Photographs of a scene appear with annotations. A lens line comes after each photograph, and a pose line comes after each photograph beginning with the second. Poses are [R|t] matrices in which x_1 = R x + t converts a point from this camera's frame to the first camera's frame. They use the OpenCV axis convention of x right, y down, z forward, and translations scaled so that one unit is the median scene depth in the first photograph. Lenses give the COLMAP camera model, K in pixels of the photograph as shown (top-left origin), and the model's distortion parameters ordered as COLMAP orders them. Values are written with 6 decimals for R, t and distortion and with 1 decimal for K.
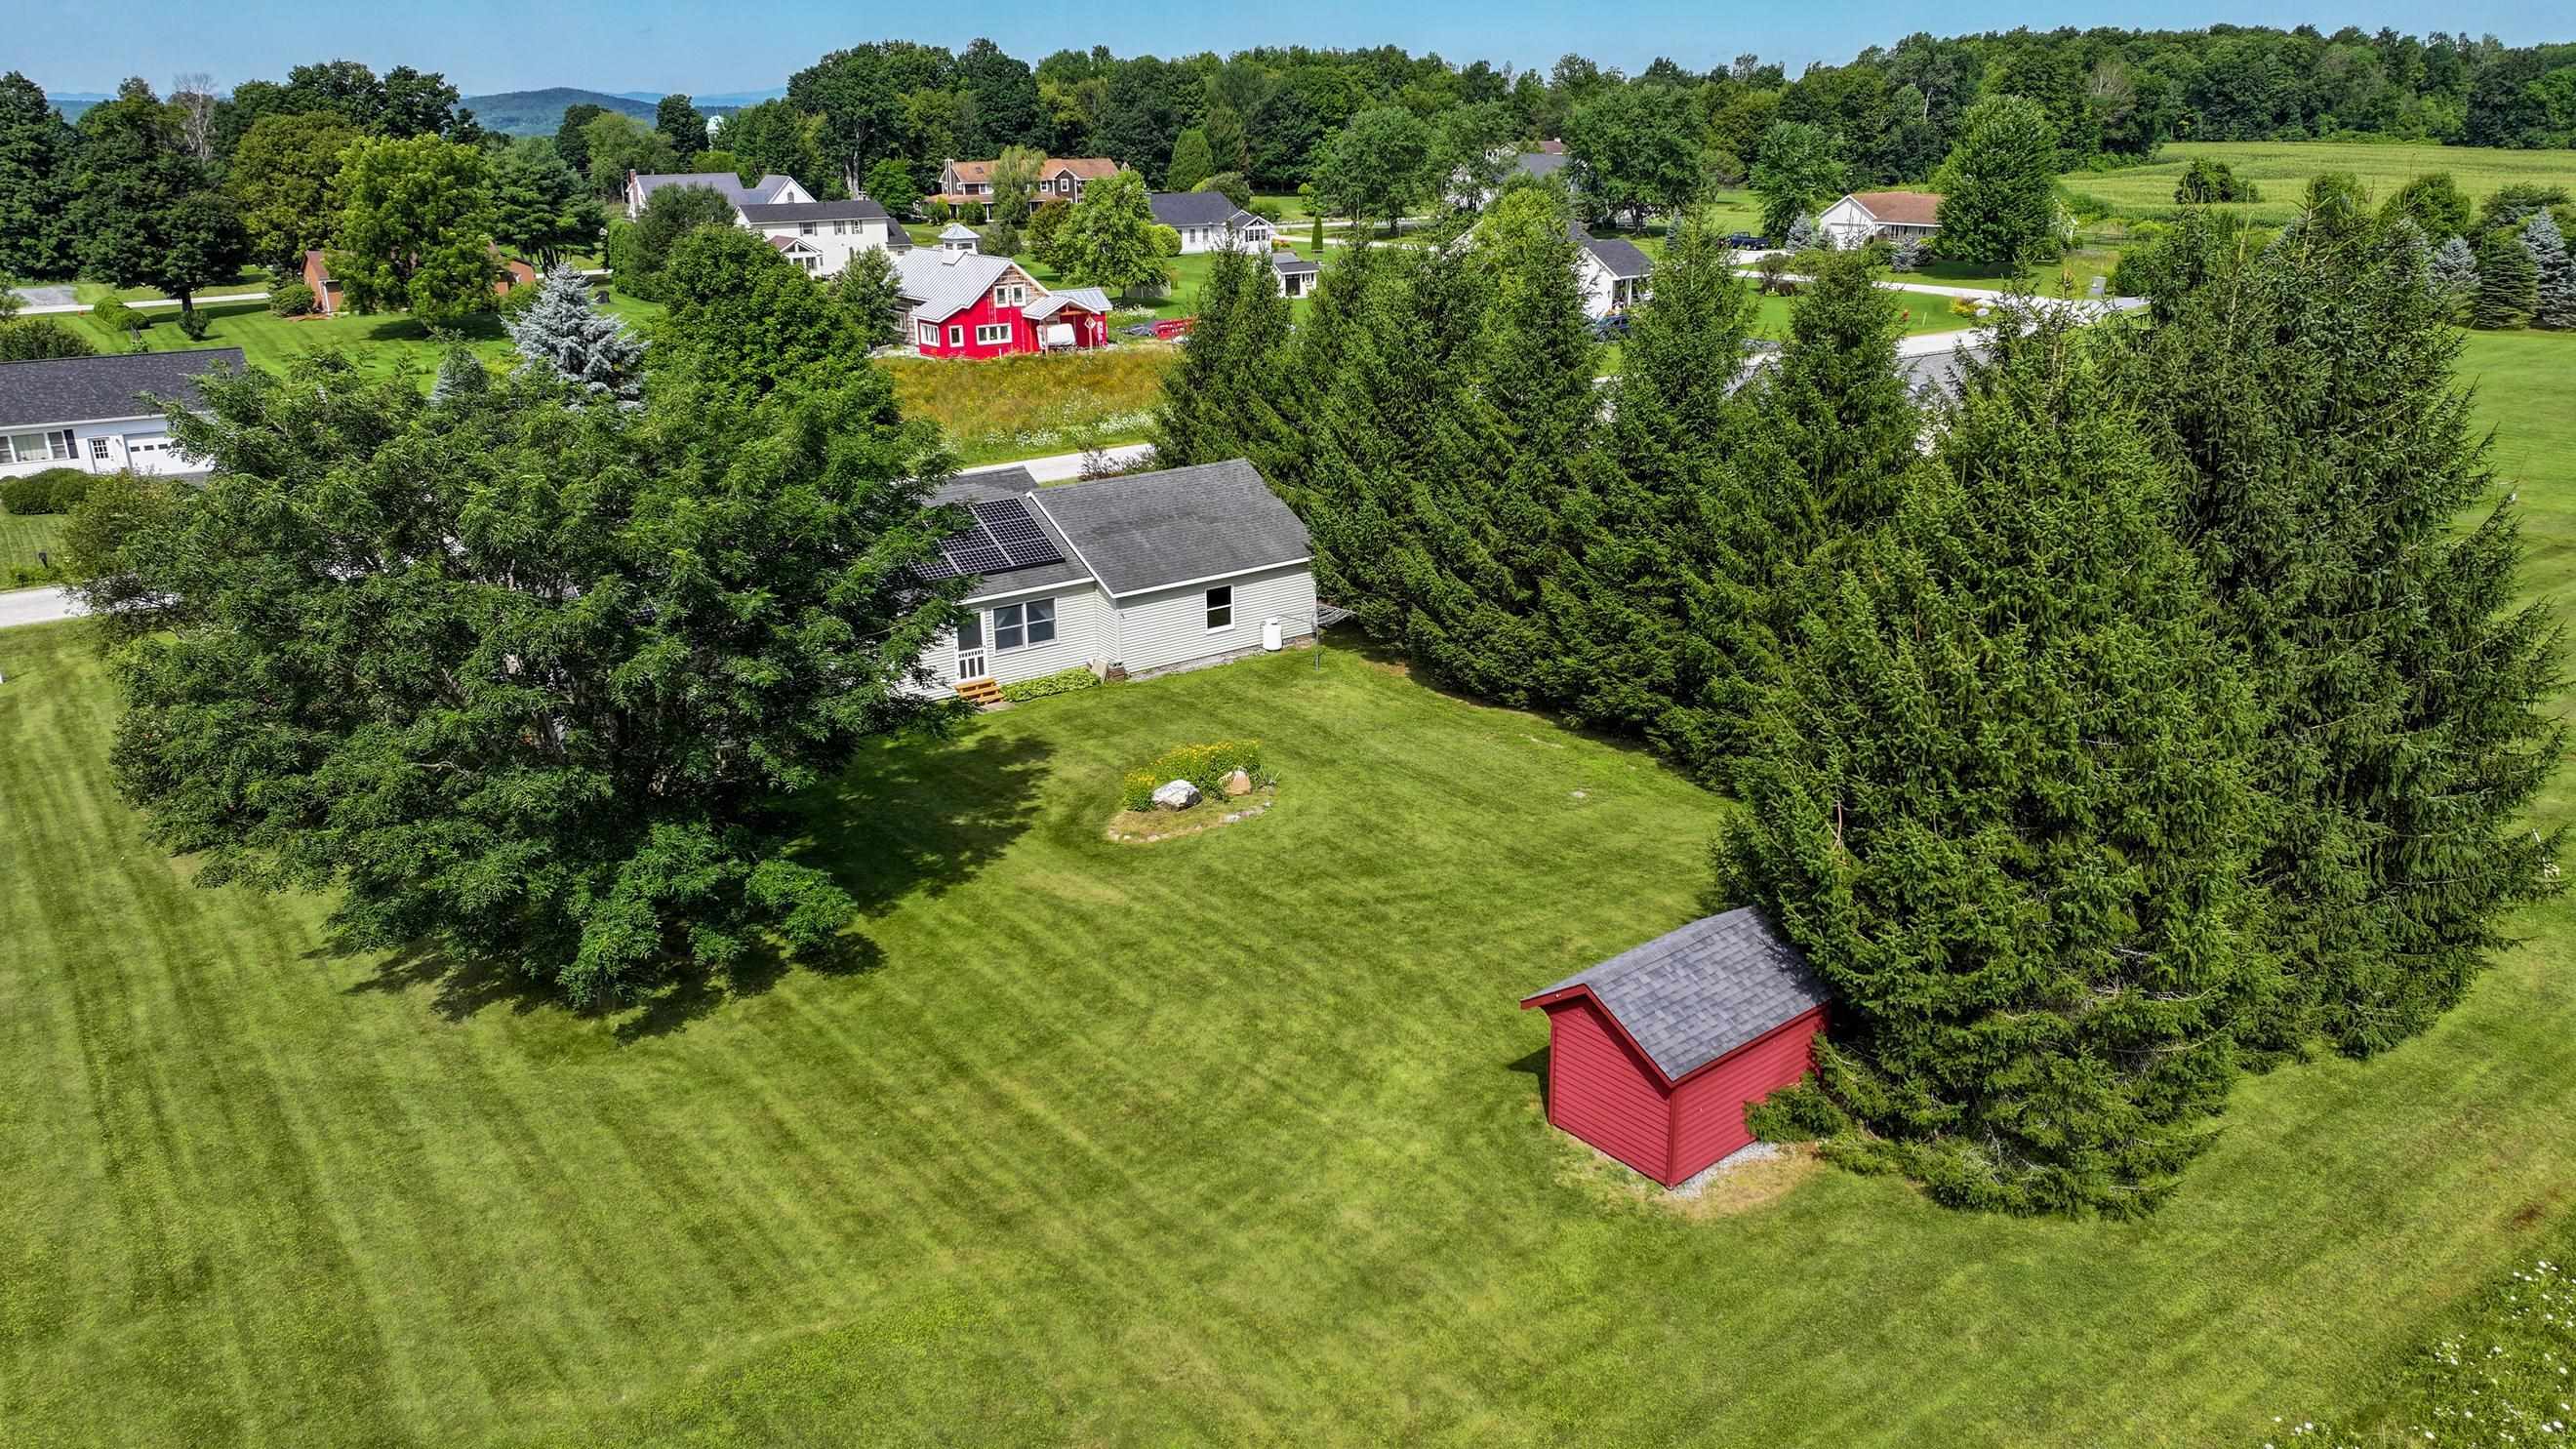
lens RADIAL K [[1800.9, 0, 1295.8], [0, 1800.9, 717.3], [0, 0, 1]] dist [0.000959, 0.007855]
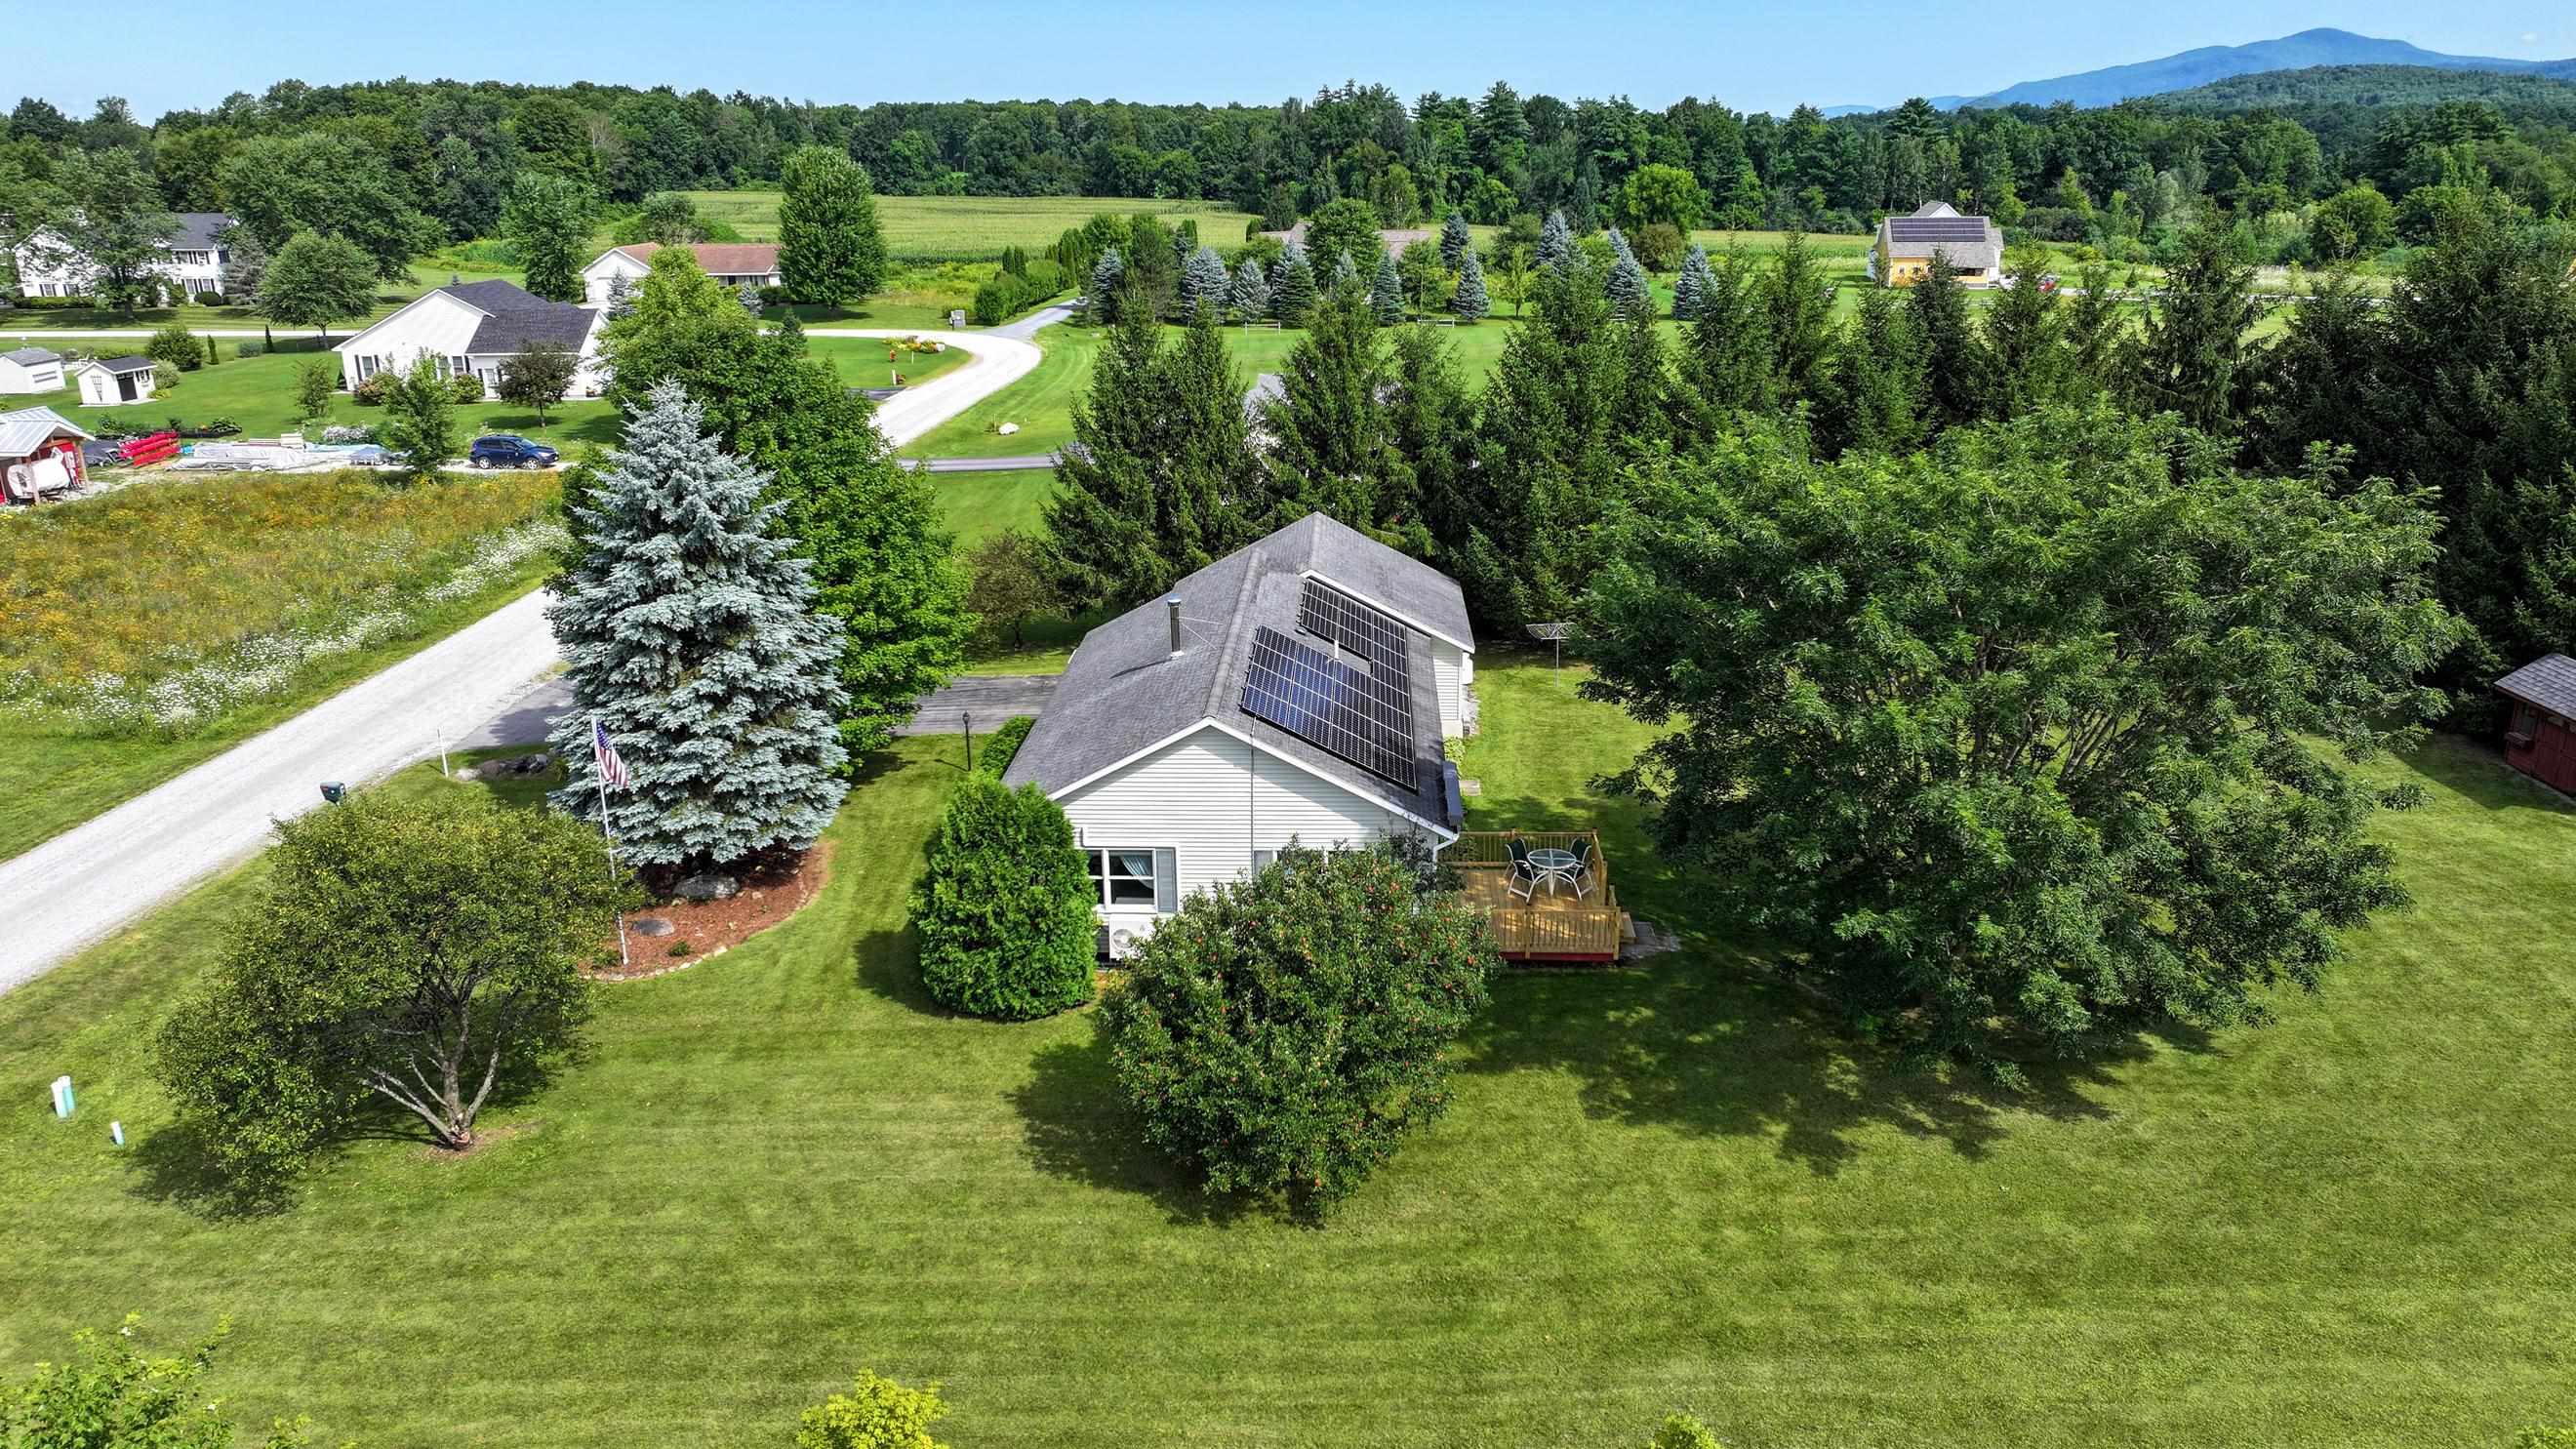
lens RADIAL K [[1805.0, 0, 1292.4], [0, 1805.0, 692.8], [0, 0, 1]] dist [0.003931, 0.005441]
pose [[0.629270, -0.220279, 0.745316, -0.894856], [0.249346, 0.965518, 0.074838, -0.142819], [-0.736101, 0.138749, 0.662498, 0.419254]]
